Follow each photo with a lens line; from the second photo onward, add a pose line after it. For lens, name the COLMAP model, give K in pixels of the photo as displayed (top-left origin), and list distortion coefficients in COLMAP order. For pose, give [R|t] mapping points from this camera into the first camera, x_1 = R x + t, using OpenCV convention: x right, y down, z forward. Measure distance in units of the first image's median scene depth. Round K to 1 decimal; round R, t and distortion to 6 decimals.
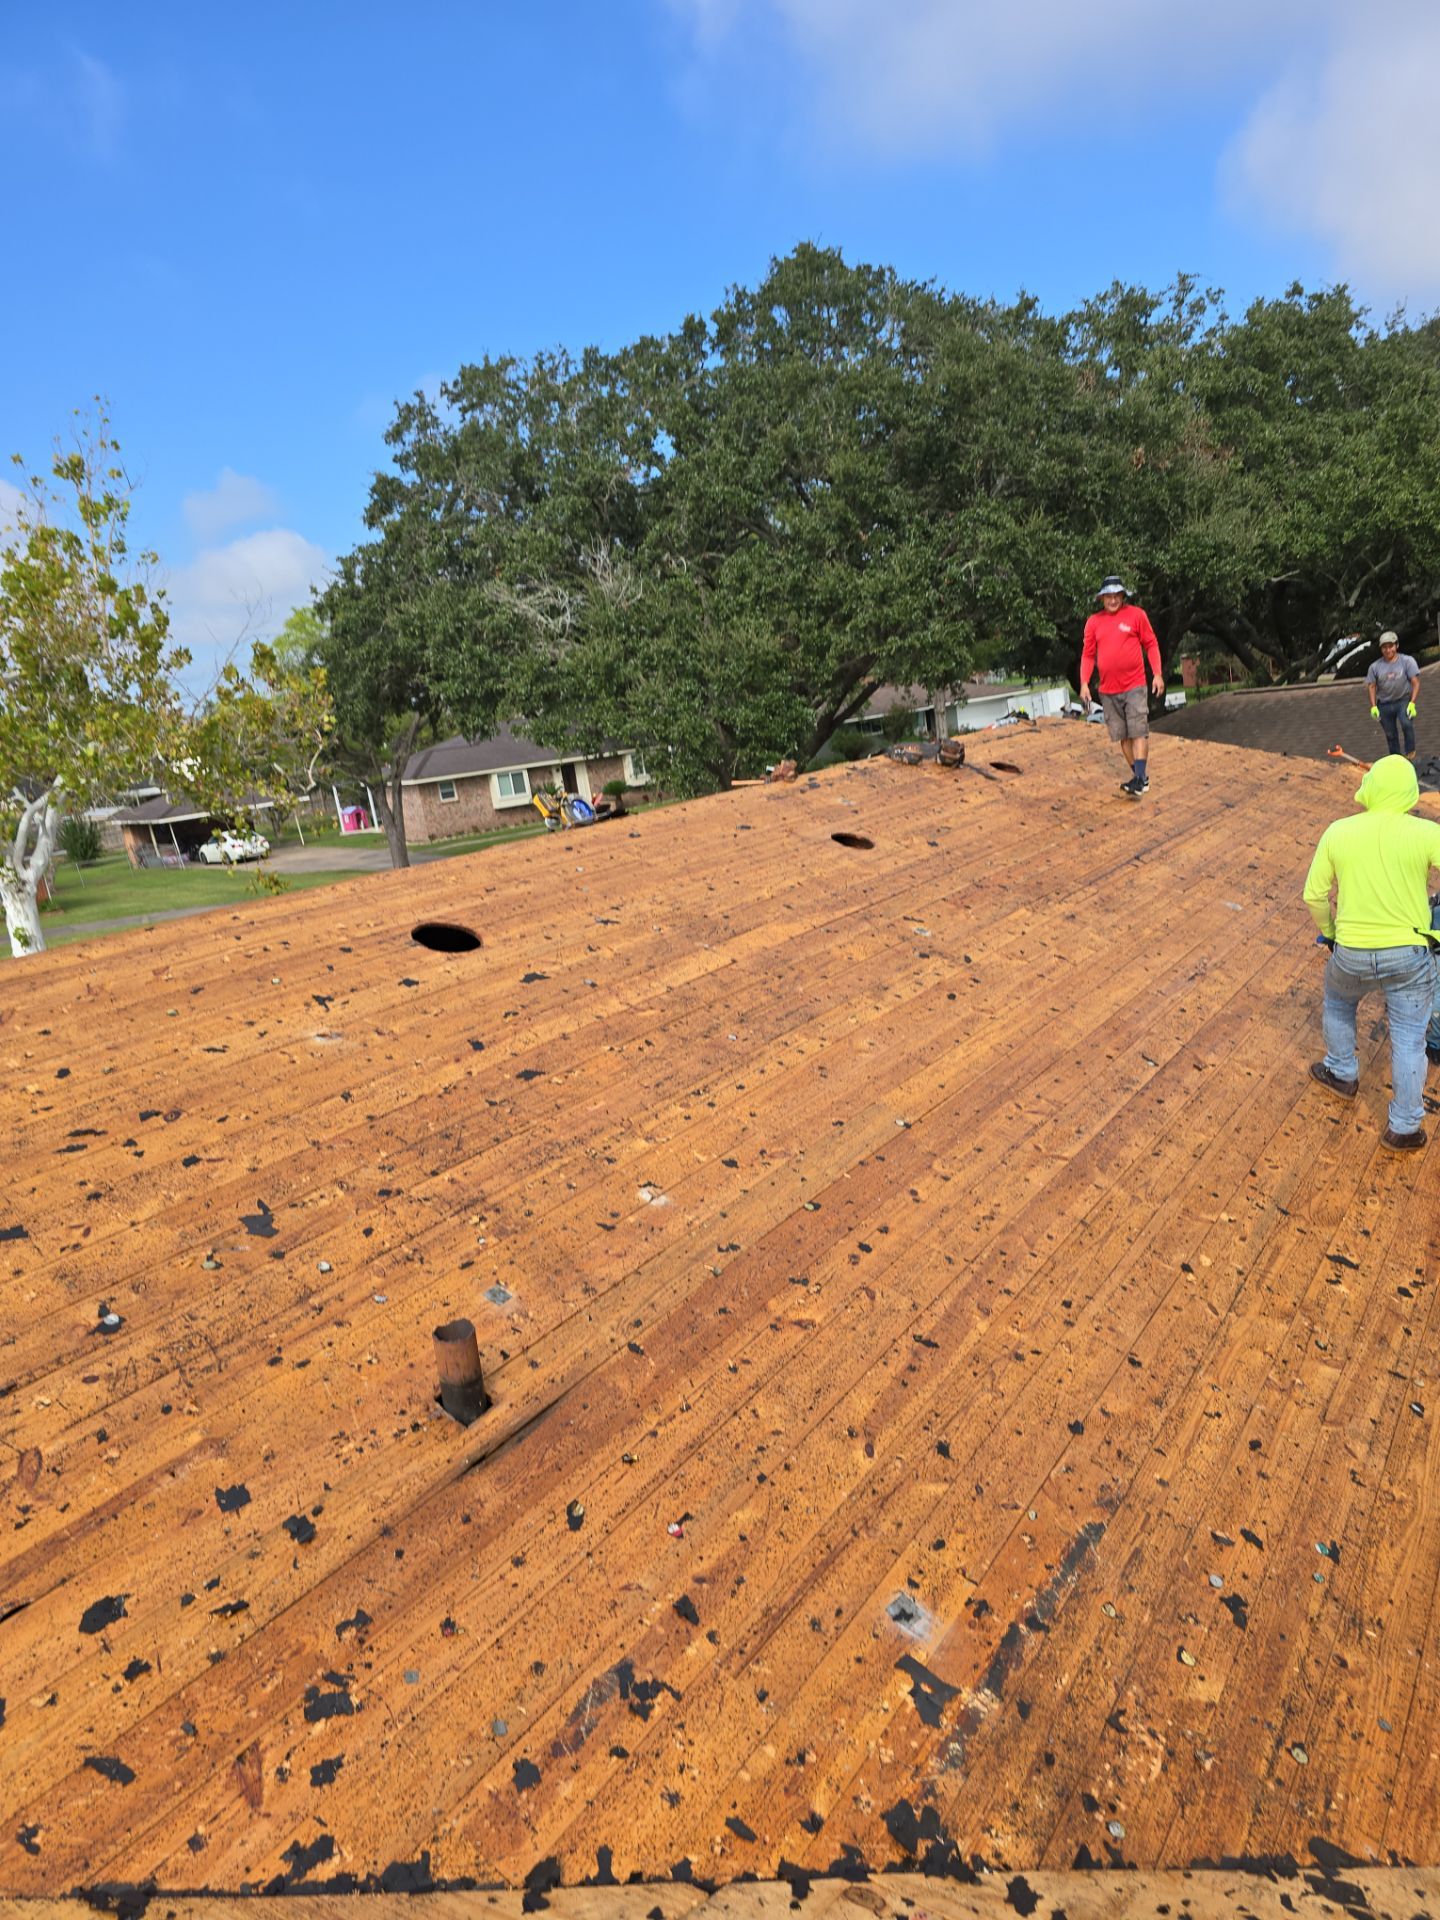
lens RADIAL K [[1284.5, 0, 741.6], [0, 1284.5, 990.7], [0, 0, 1]] dist [0.071473, -0.067624]
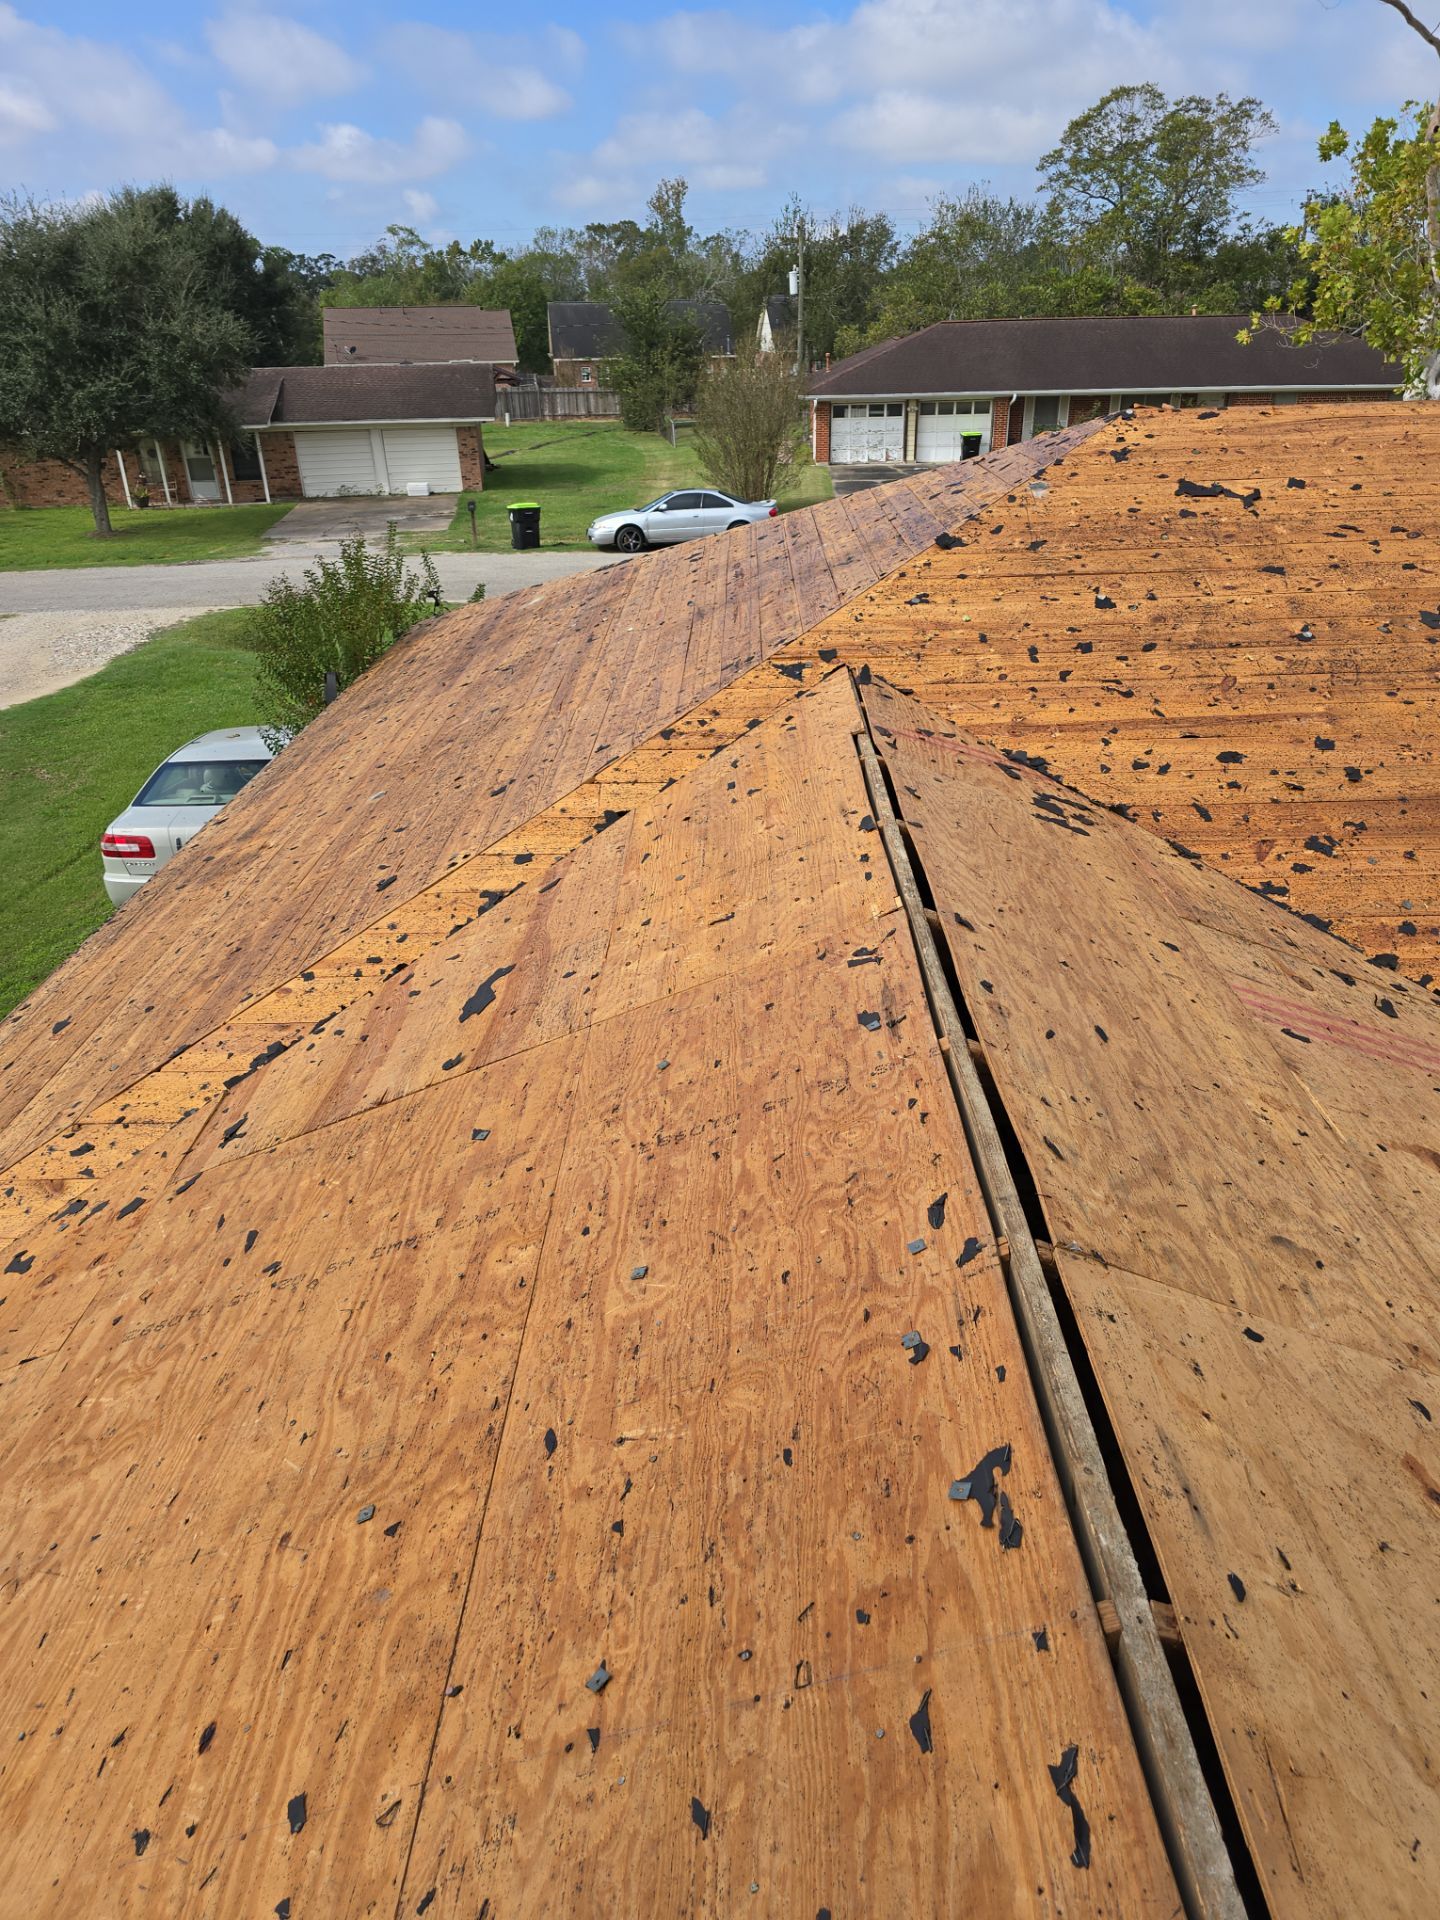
lens RADIAL K [[1314.3, 0, 719.0], [0, 1314.3, 950.3], [0, 0, 1]] dist [0.081740, -0.070850]
pose [[0.553968, 0.460768, -0.693406, 0.276015], [-0.244085, 0.886170, 0.393859, 0.094200], [0.795953, -0.048935, 0.603377, -0.360555]]
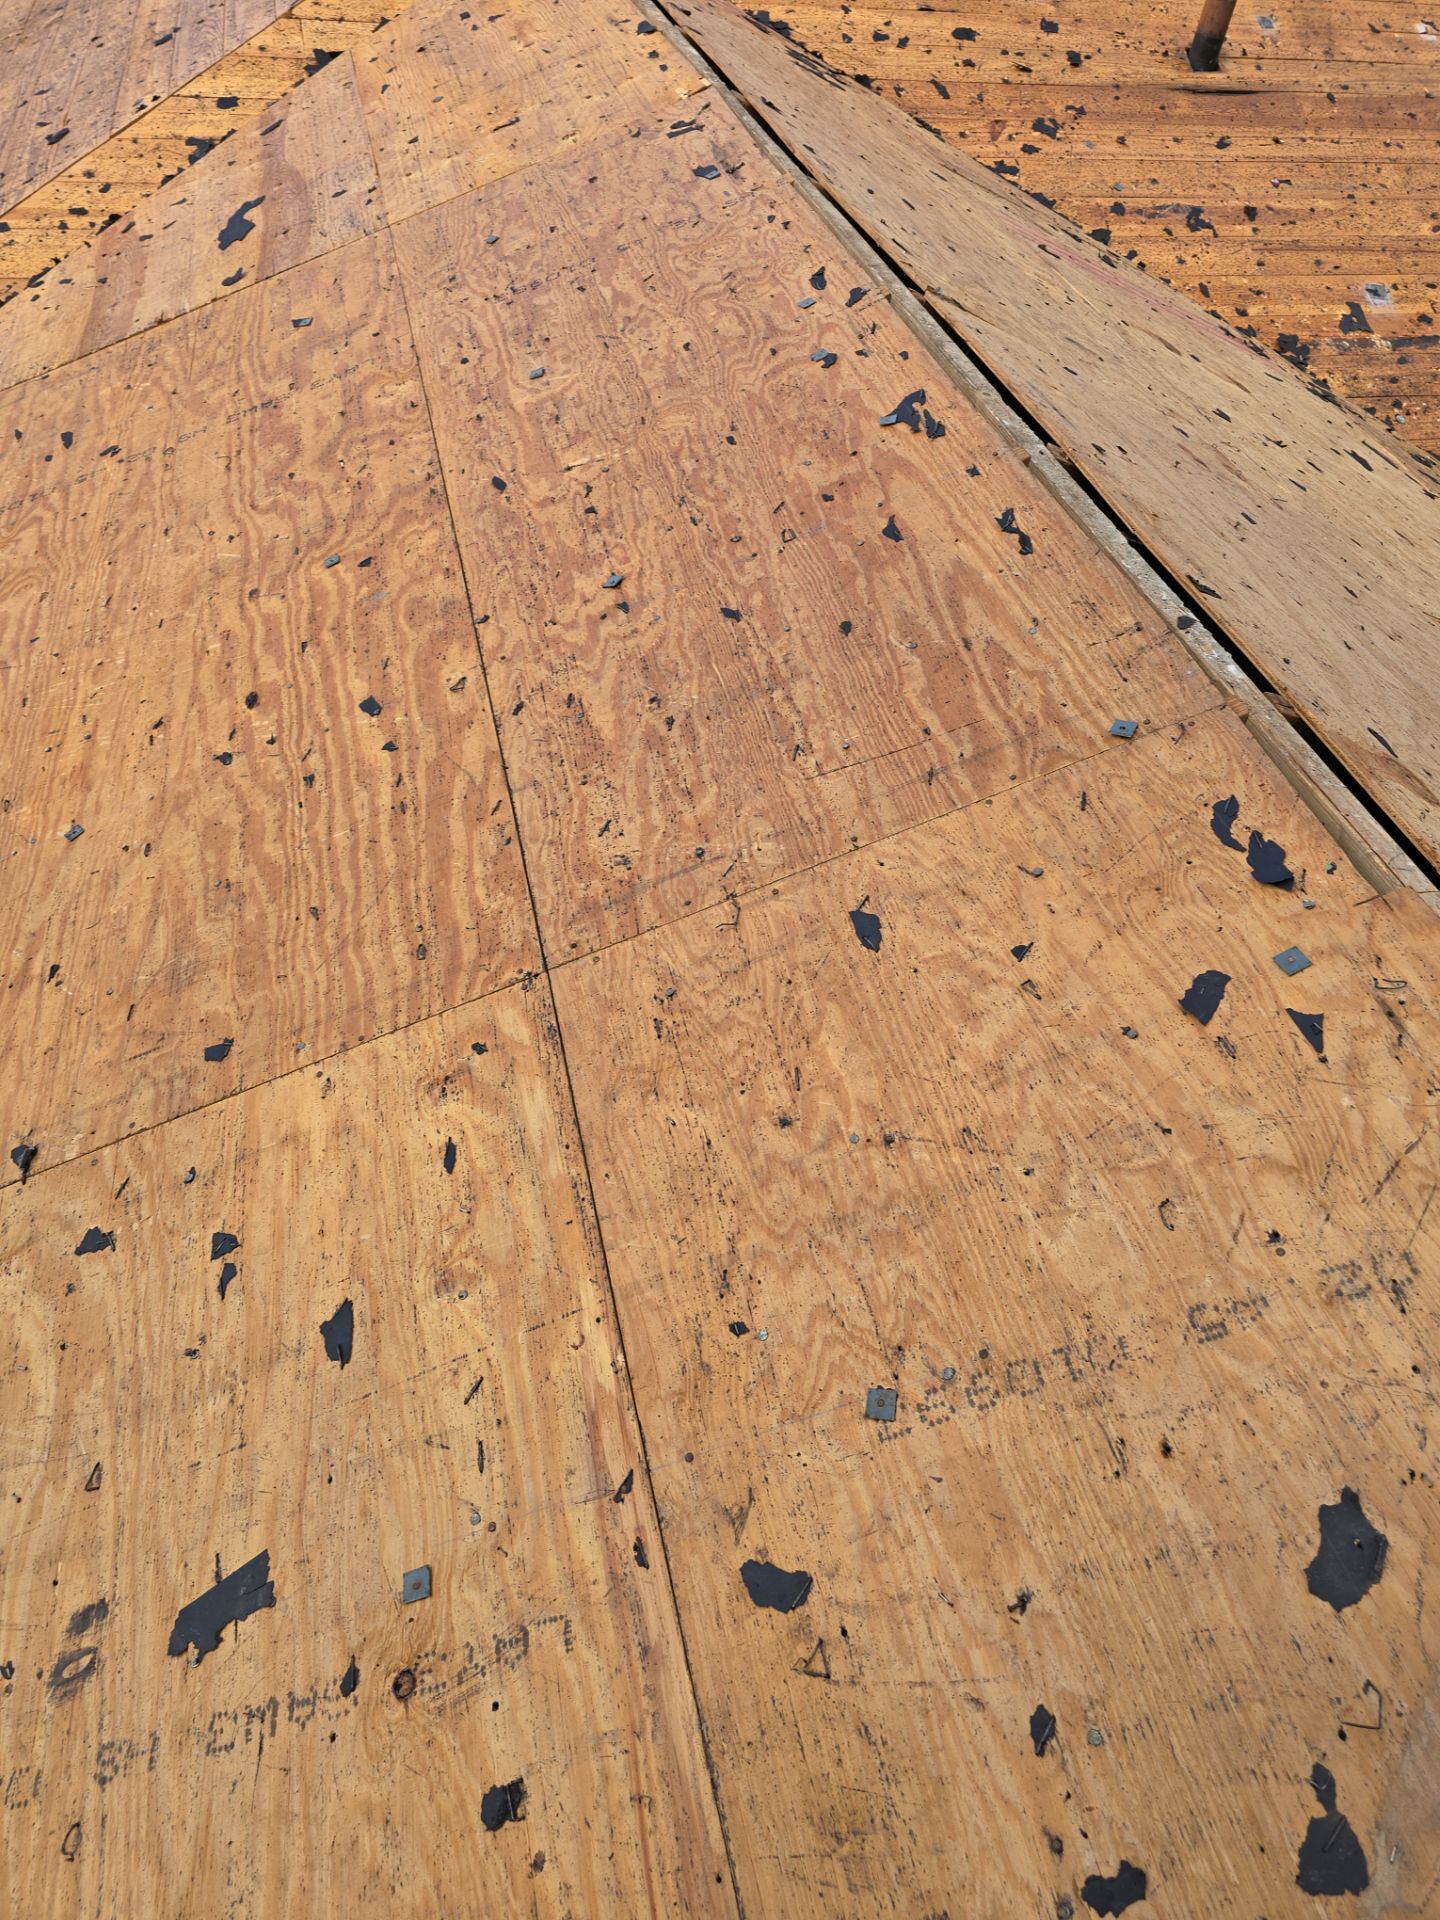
lens RADIAL K [[1315.1, 0, 724.3], [0, 1315.1, 955.7], [0, 0, 1]] dist [0.091232, -0.082340]
pose [[0.725935, 0.605768, -0.325675, 0.339185], [-0.332198, 0.723459, 0.605187, 0.214697], [0.602215, -0.331137, 0.726419, -0.504165]]
